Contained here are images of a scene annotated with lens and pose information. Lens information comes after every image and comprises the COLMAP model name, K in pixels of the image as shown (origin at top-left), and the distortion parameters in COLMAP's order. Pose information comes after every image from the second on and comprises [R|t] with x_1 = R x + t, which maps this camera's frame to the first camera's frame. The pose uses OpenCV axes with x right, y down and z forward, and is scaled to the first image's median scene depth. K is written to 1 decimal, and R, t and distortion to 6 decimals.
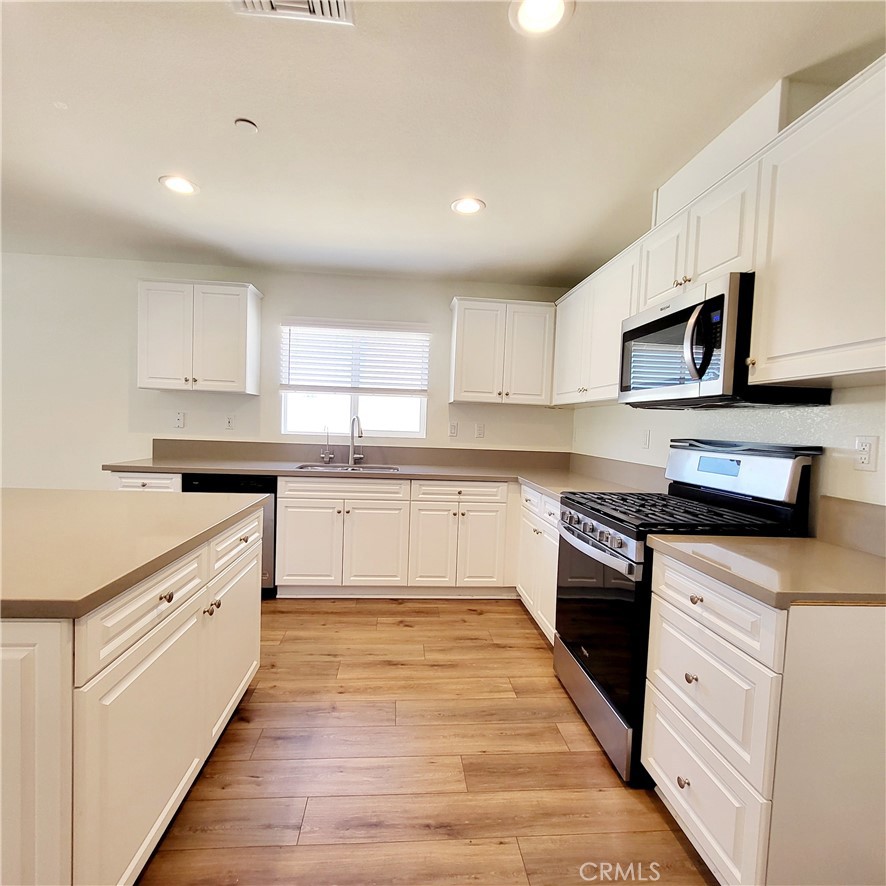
lens RADIAL K [[466.2, 0, 436.1], [0, 466.2, 442.2], [0, 0, 1]] dist [0.037958, -0.000676]
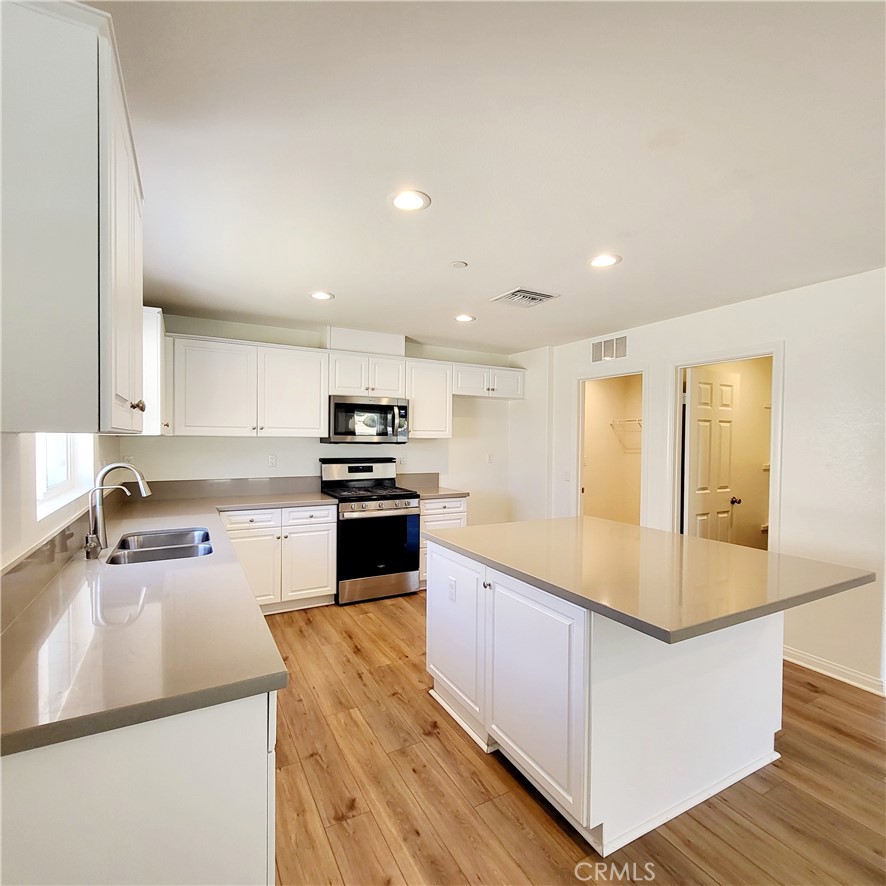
lens RADIAL K [[466.2, 0, 436.1], [0, 466.2, 442.2], [0, 0, 1]] dist [0.037958, -0.000676]
pose [[-0.407689, -0.036737, 0.912381, -1.244981], [0.005992, 0.999061, 0.042905, -0.135284], [-0.913101, 0.022959, -0.407086, 1.238592]]
